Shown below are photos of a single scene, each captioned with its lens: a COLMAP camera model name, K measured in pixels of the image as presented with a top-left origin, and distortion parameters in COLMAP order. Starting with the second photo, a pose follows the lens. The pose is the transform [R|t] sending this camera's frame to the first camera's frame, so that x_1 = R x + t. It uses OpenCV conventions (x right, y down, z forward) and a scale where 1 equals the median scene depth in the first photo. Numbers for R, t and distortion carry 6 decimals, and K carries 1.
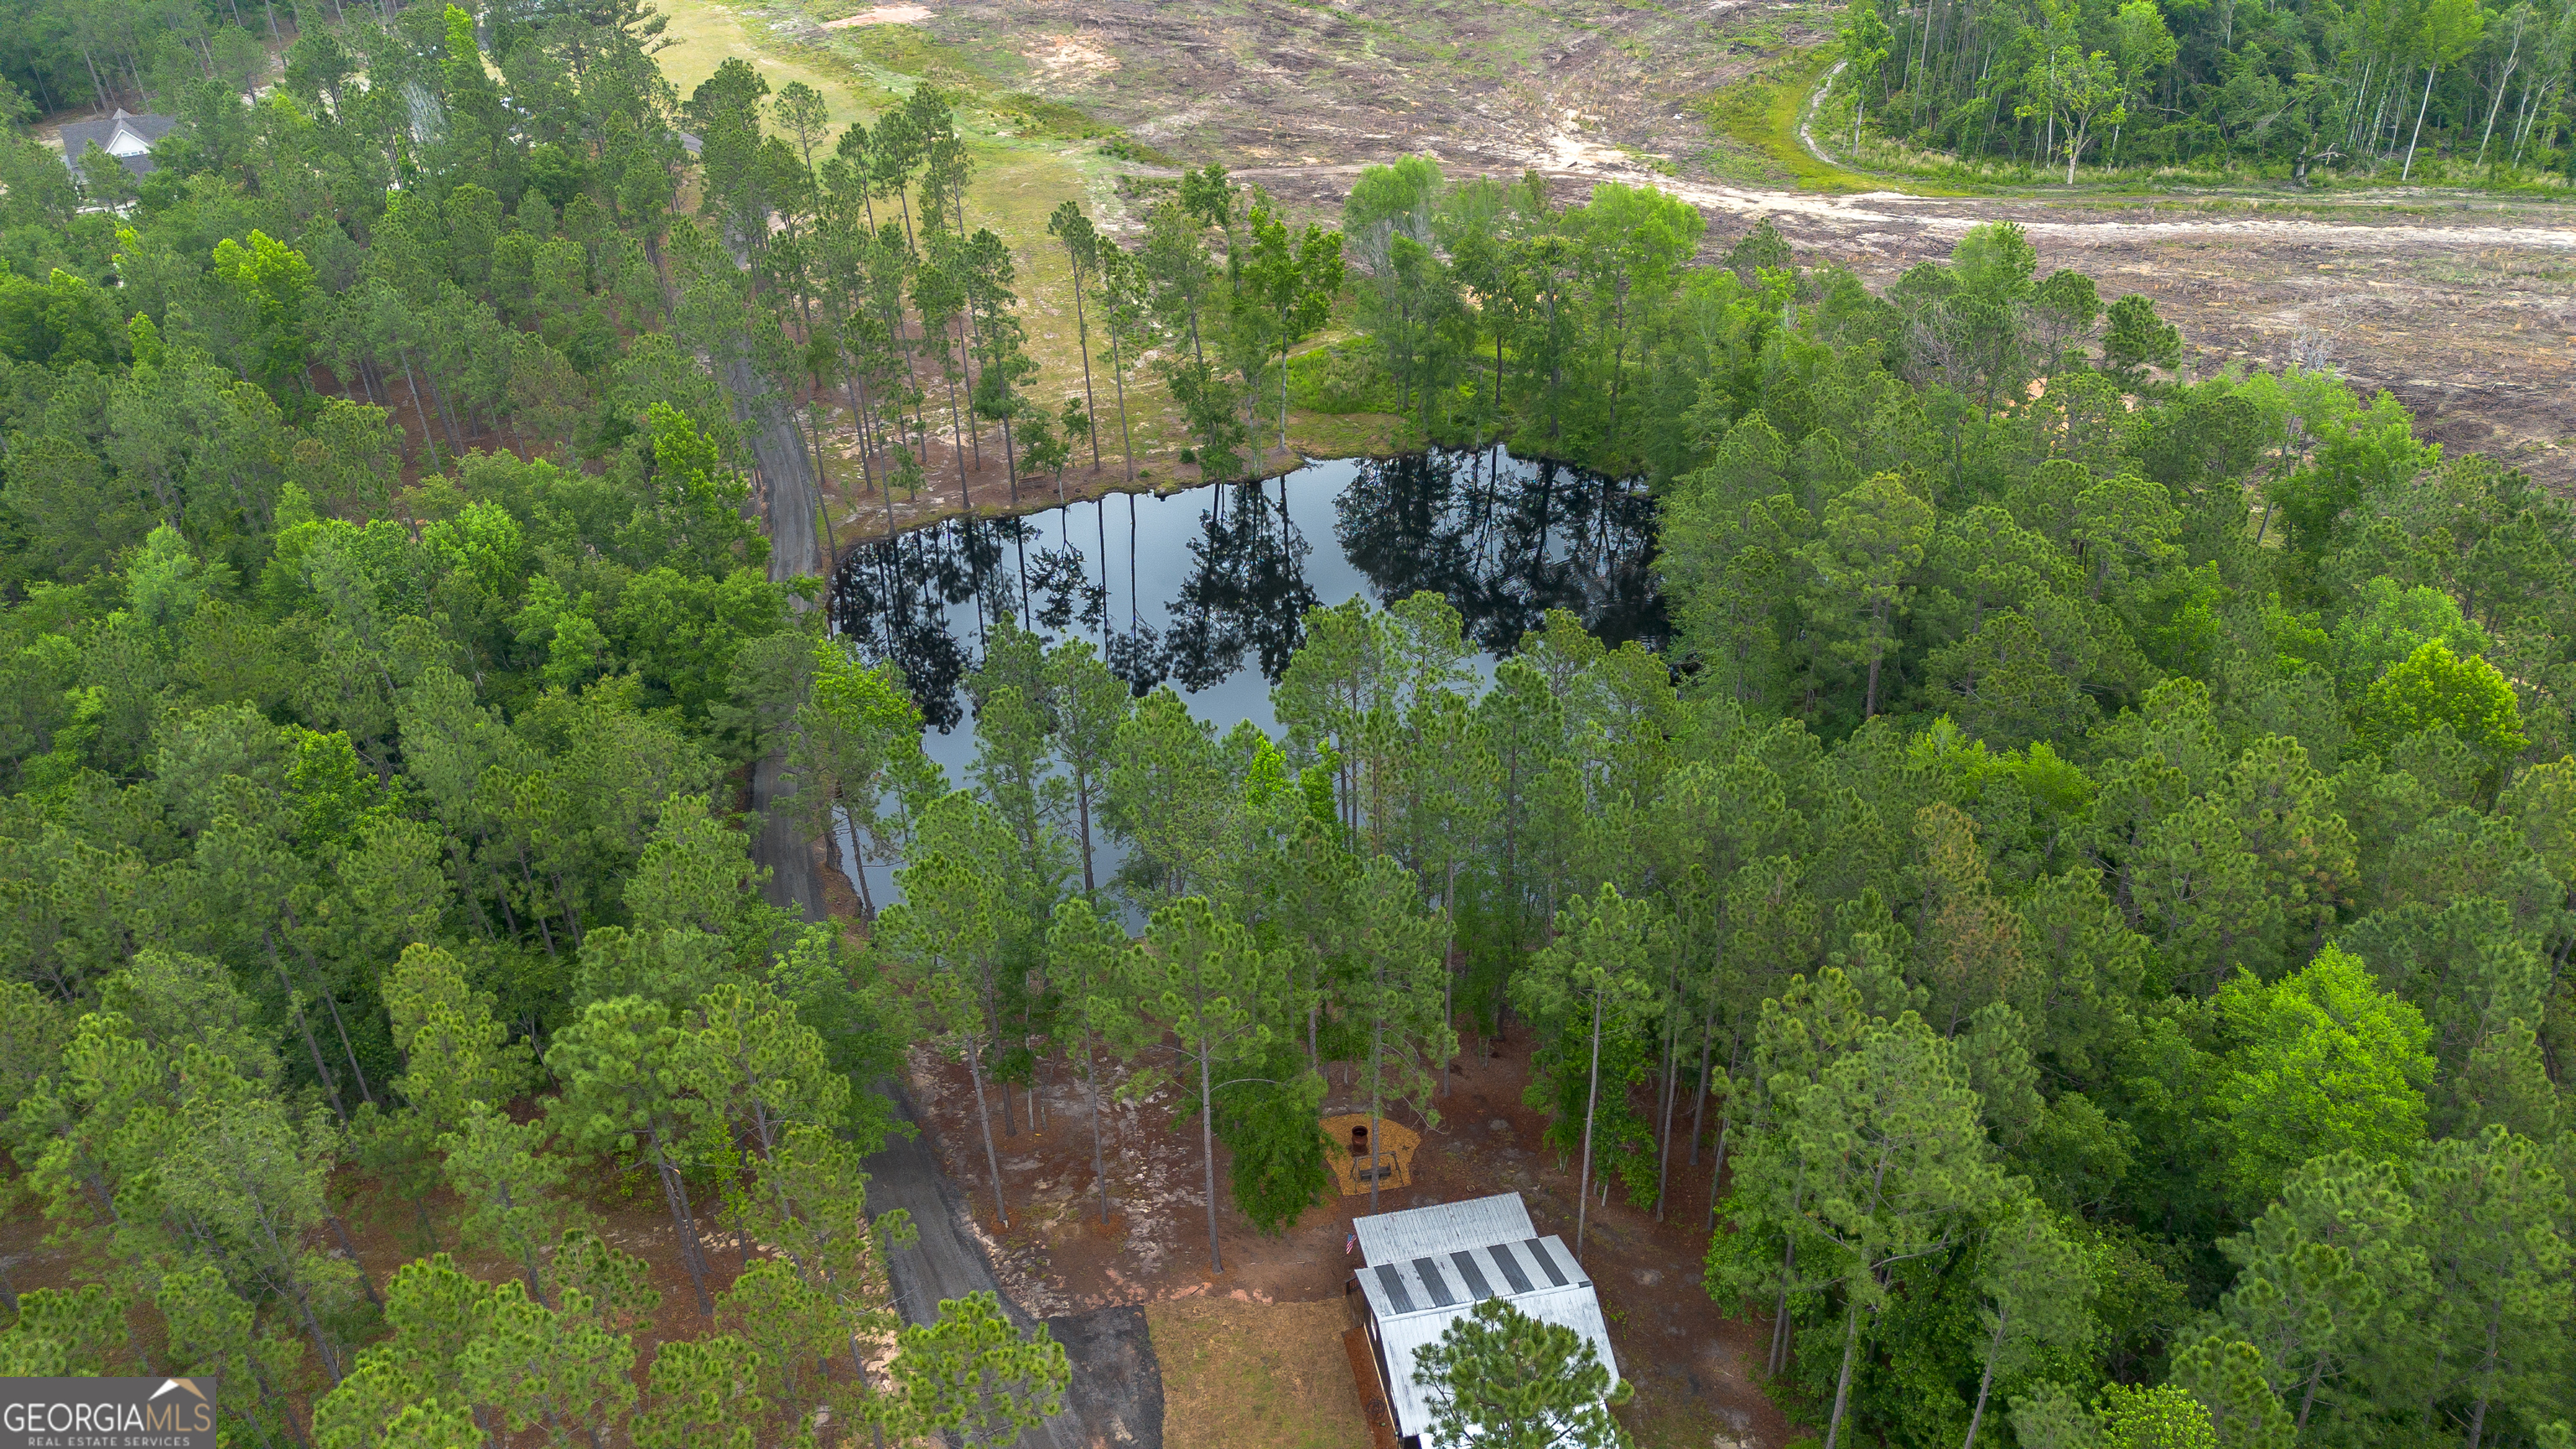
lens RADIAL K [[1837.1, 0, 1288.3], [0, 1837.1, 732.3], [0, 0, 1]] dist [0.080395, -0.075810]
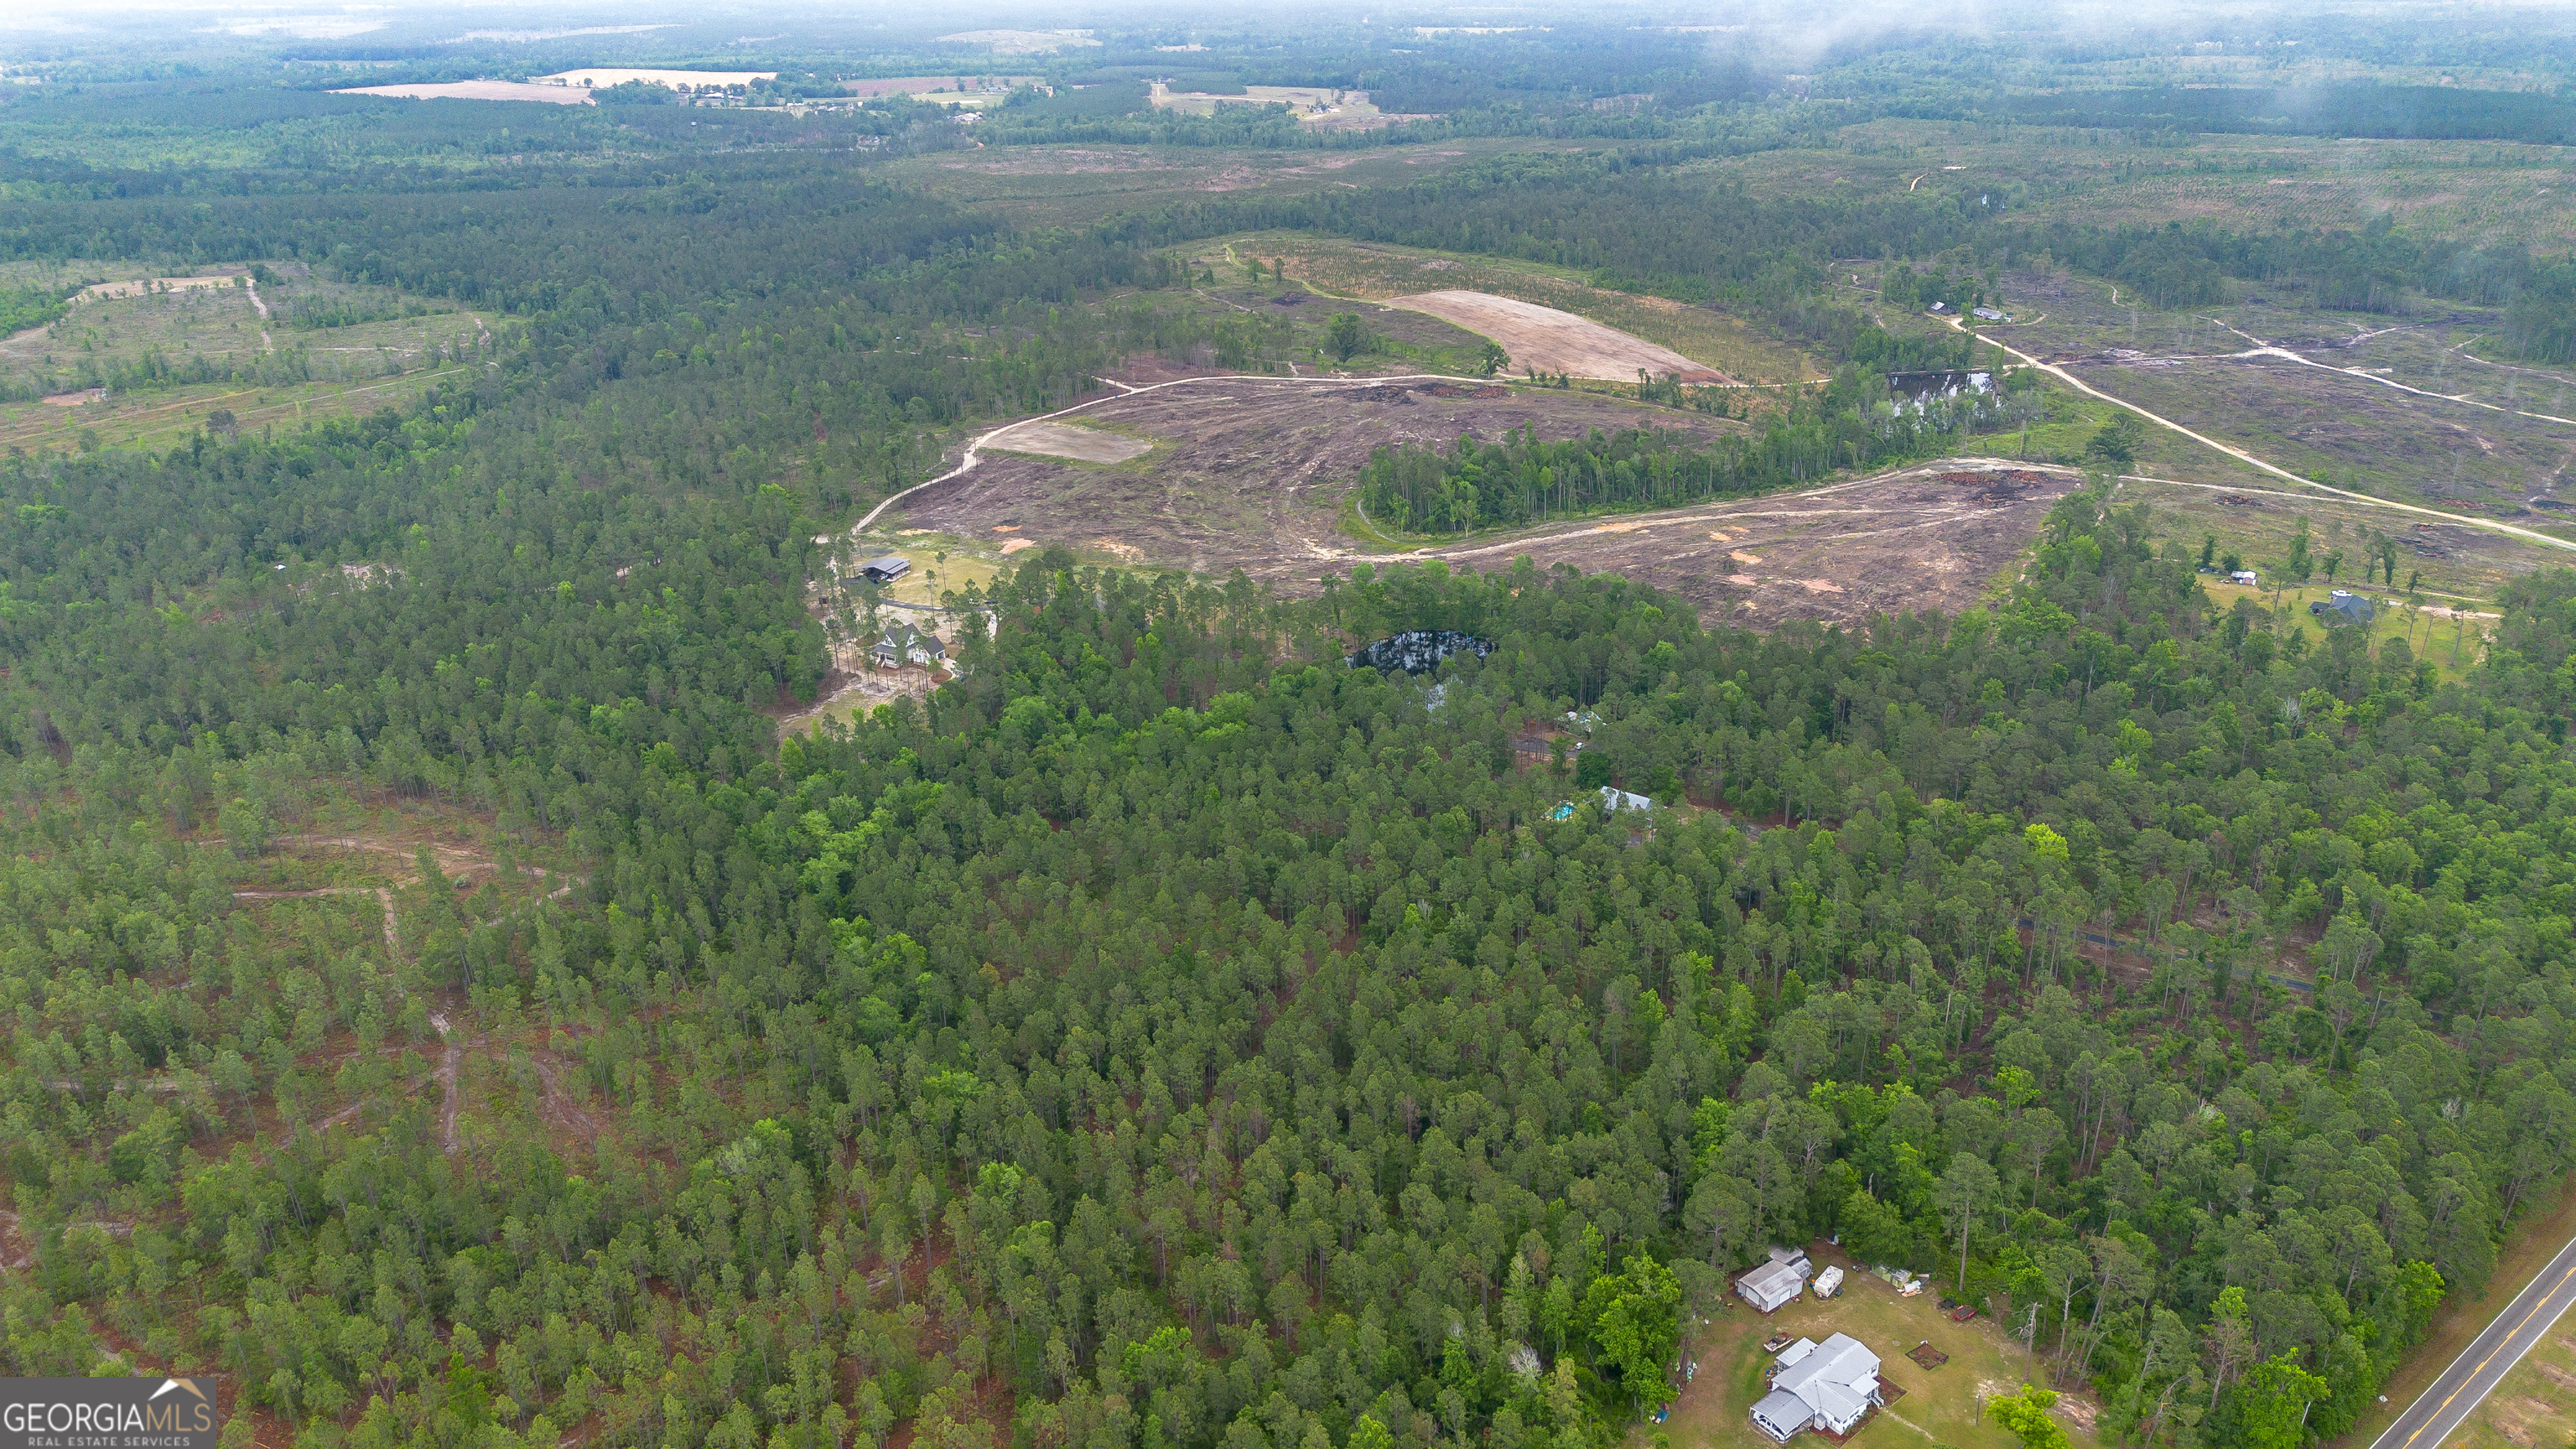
lens RADIAL K [[1837.1, 0, 1253.2], [0, 1837.1, 736.8], [0, 0, 1]] dist [0.080395, -0.075810]
pose [[0.848152, -0.213244, 0.484939, -1.896322], [0.294835, 0.950543, -0.097676, 0.301707], [-0.440126, 0.225821, 0.869076, -1.931116]]
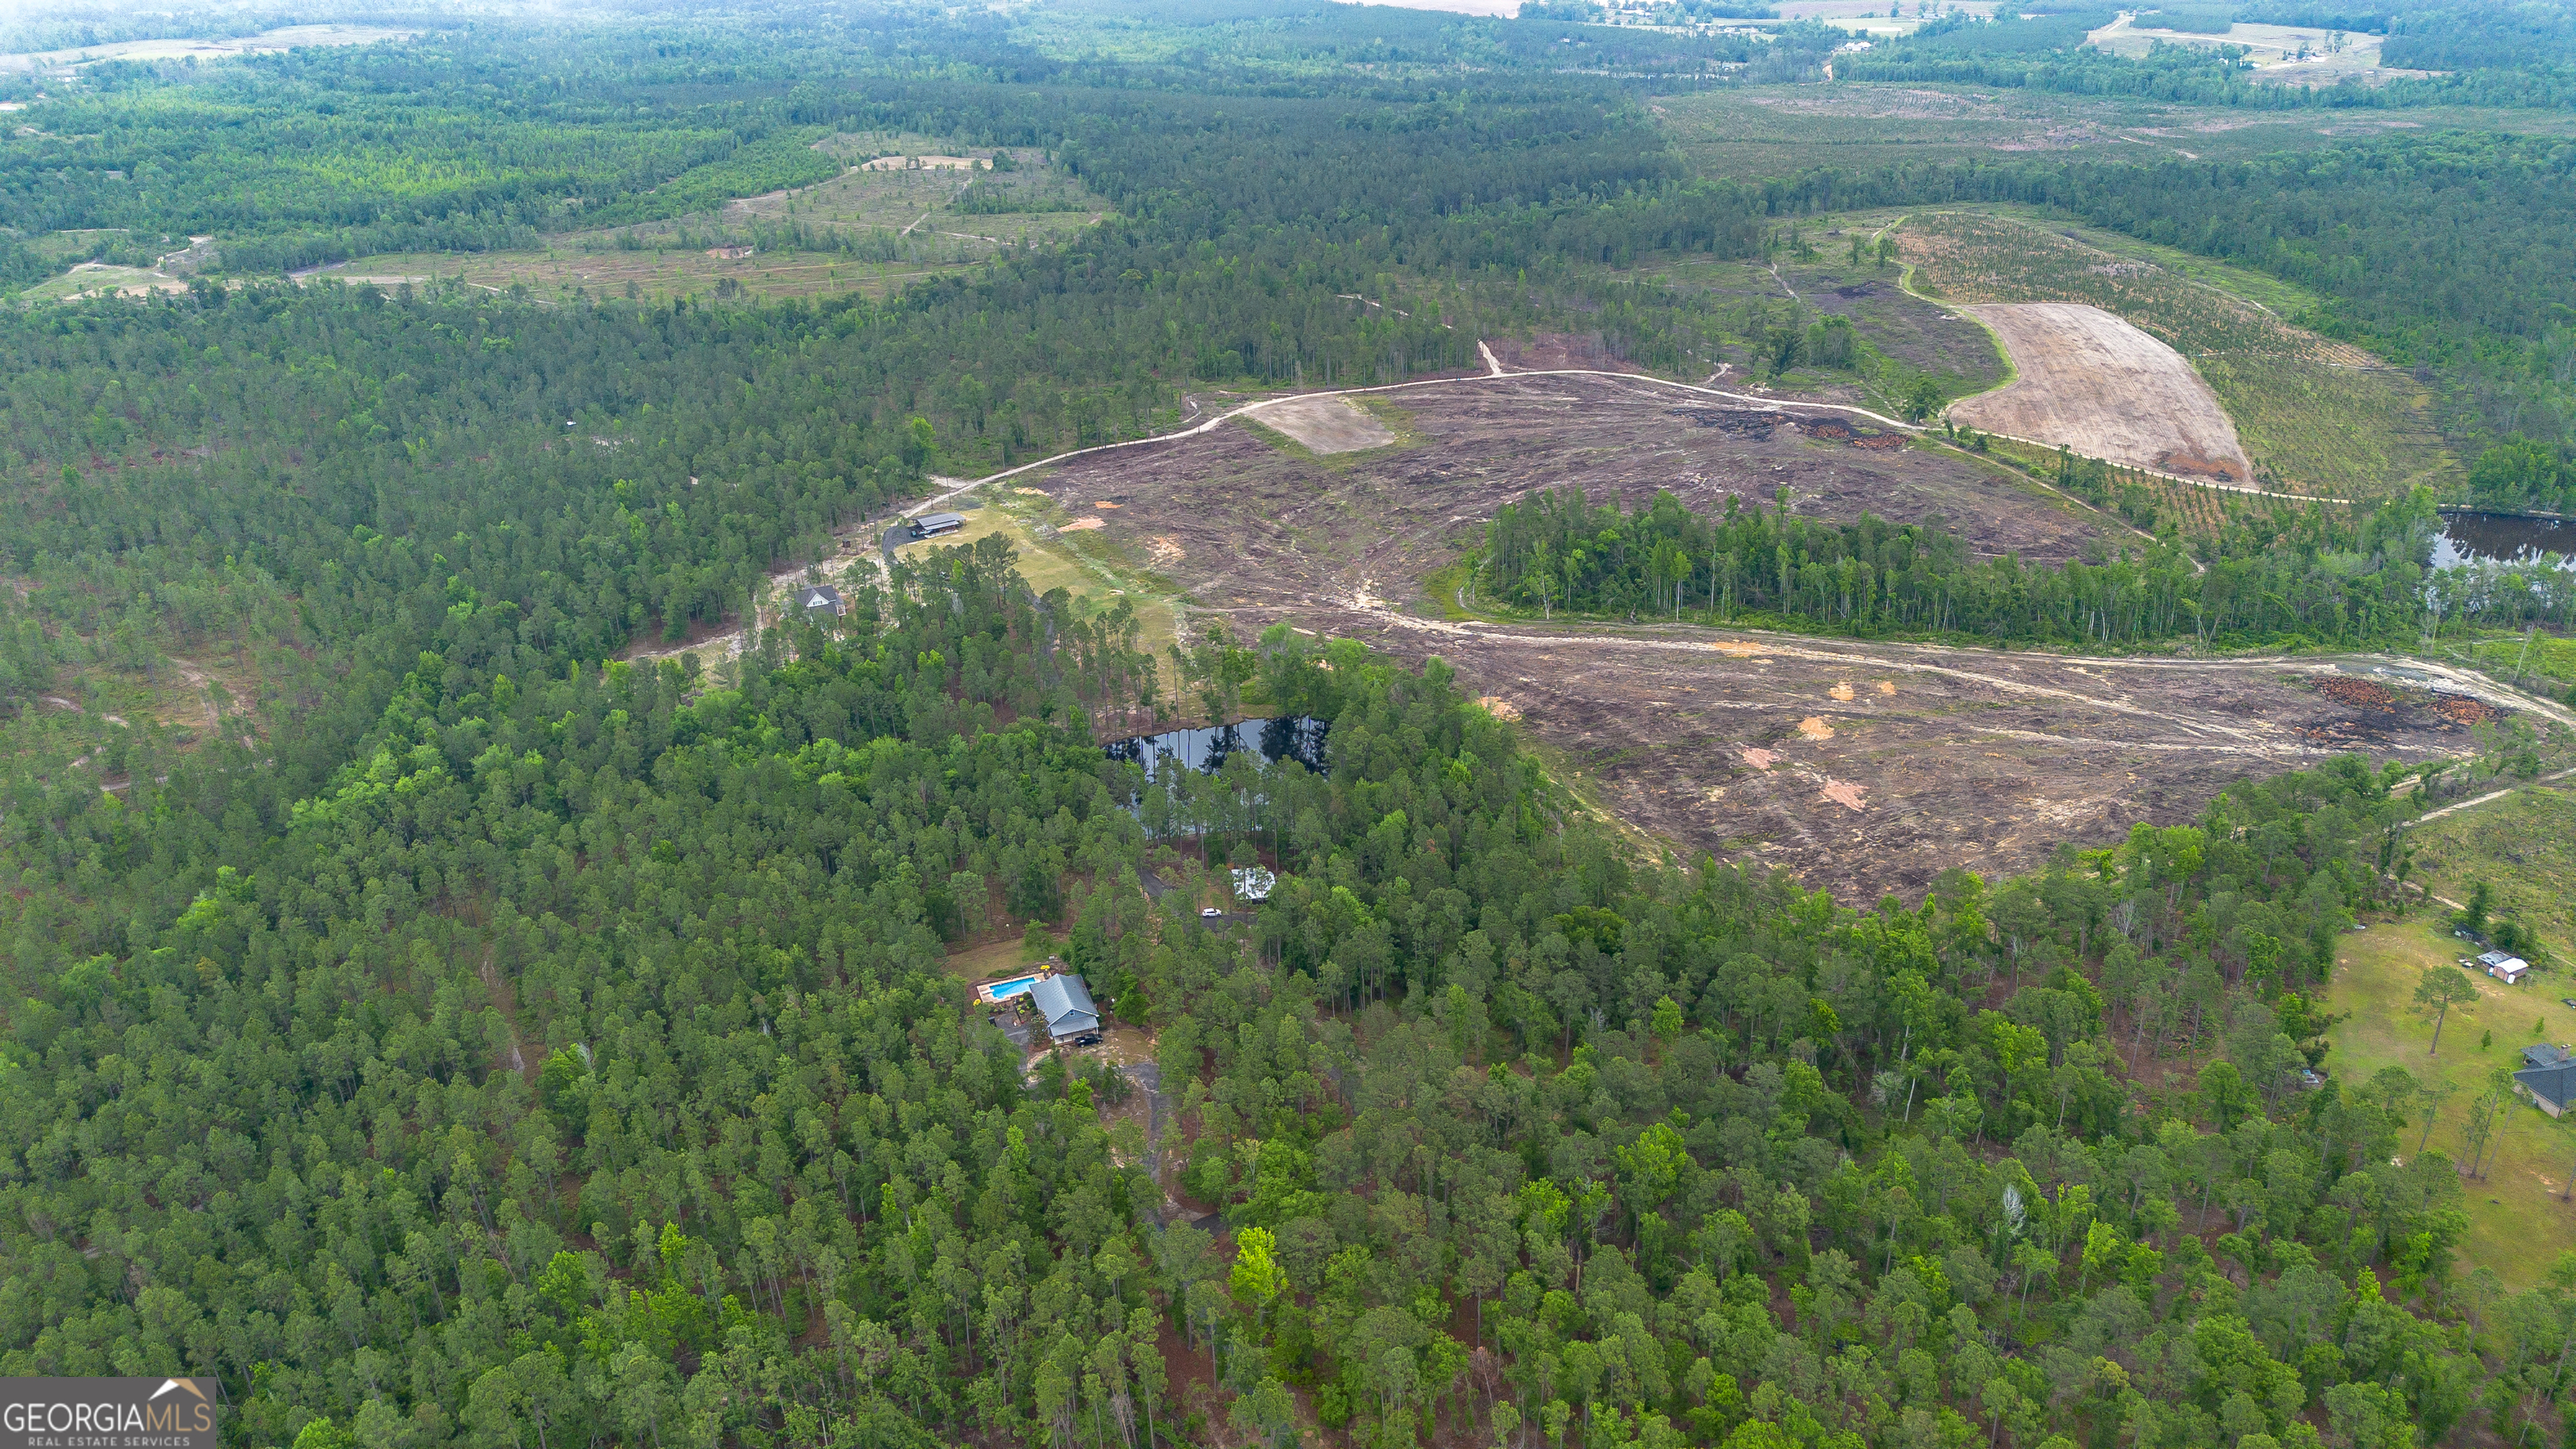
lens RADIAL K [[1837.1, 0, 1290.8], [0, 1837.1, 715.5], [0, 0, 1]] dist [0.080395, -0.075810]
pose [[0.999672, 0.010215, -0.023498, 0.146550], [-0.013485, 0.989556, -0.143519, 0.266029], [0.021786, 0.143789, 0.989369, -1.900180]]
